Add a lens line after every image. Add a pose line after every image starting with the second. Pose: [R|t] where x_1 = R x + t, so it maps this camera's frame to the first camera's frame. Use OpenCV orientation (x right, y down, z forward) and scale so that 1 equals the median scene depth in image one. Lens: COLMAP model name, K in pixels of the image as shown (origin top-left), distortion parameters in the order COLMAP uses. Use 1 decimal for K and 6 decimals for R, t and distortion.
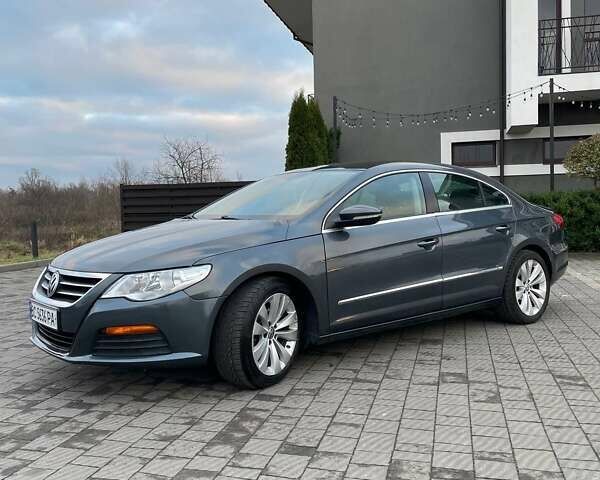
lens RADIAL K [[603.4, 0, 300.0], [0, 603.4, 240.0], [0, 0, 1]] dist [0.100432, -0.163010]
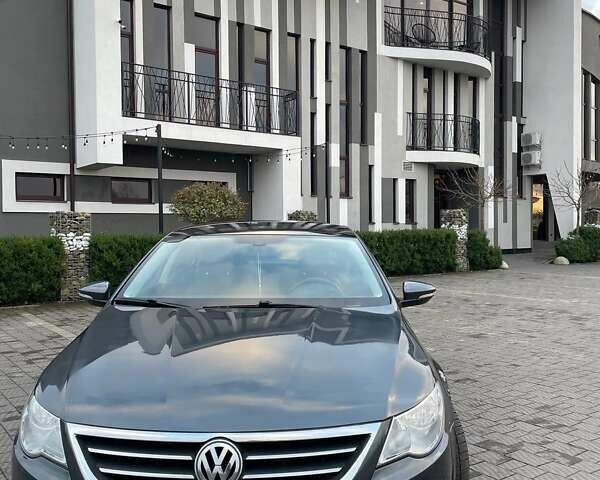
lens RADIAL K [[603.4, 0, 300.0], [0, 603.4, 240.0], [0, 0, 1]] dist [0.100432, -0.163010]
pose [[0.629959, 0.001811, 0.776627, -0.787953], [0.032557, 0.999057, -0.028738, -0.109514], [-0.775946, 0.043388, 0.629305, 0.605876]]
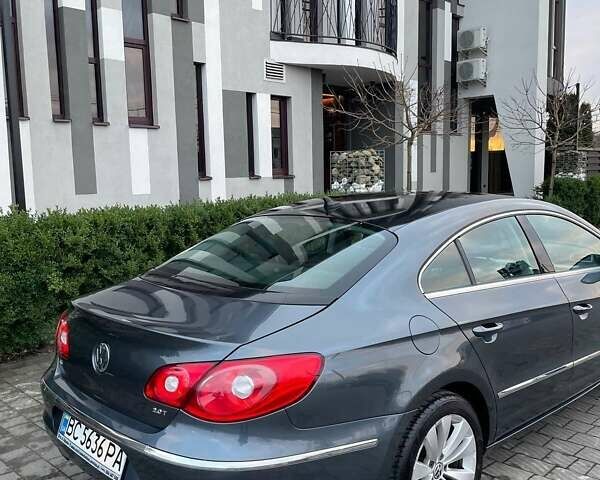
lens RADIAL K [[604.6, 0, 304.3], [0, 604.6, 238.3], [0, 0, 1]] dist [0.099510, -0.174320]
pose [[0.494338, -0.082392, 0.865356, 1.599280], [0.049659, 0.996549, 0.066515, -0.280632], [-0.867850, 0.010092, 0.496723, 1.710688]]
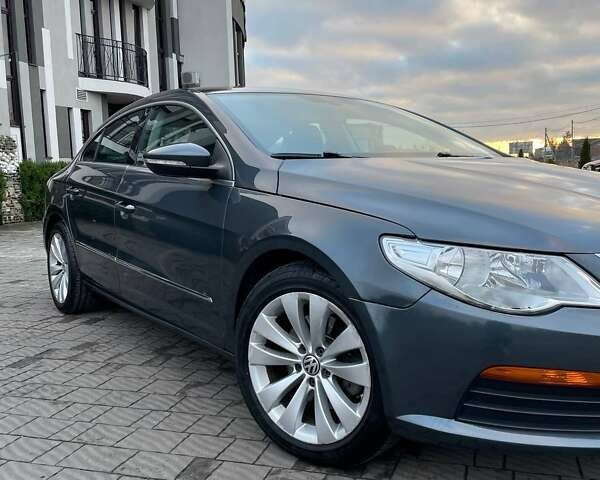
lens RADIAL K [[604.6, 0, 304.3], [0, 604.6, 238.3], [0, 0, 1]] dist [0.099510, -0.174320]
pose [[0.041265, -0.088188, 0.995249, -0.902069], [0.077311, 0.993393, 0.084818, -0.020414], [-0.996153, 0.073444, 0.047811, 1.340518]]
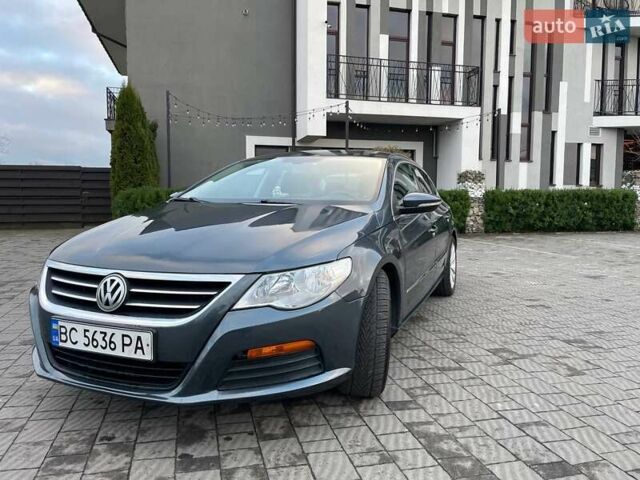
lens RADIAL K [[484.2, 0, 320.5], [0, 484.2, 235.1], [0, 0, 1]] dist [0.075160, -0.105393]
pose [[0.875096, -0.010397, 0.483838, -0.470282], [0.000509, 0.999788, 0.020564, -0.003837], [-0.483949, -0.017749, 0.874916, 0.411000]]
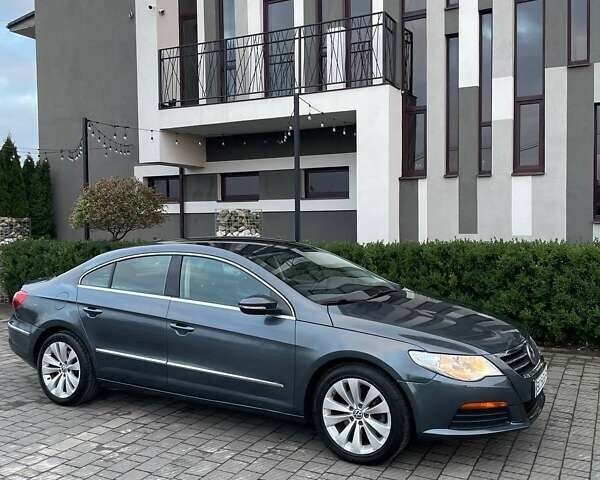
lens RADIAL K [[603.4, 0, 300.0], [0, 603.4, 240.0], [0, 0, 1]] dist [0.100432, -0.163010]
pose [[0.975409, 0.017424, -0.219712, 3.136658], [-0.019657, 0.999775, -0.007978, -0.266367], [0.219523, 0.012100, 0.975532, 0.596906]]
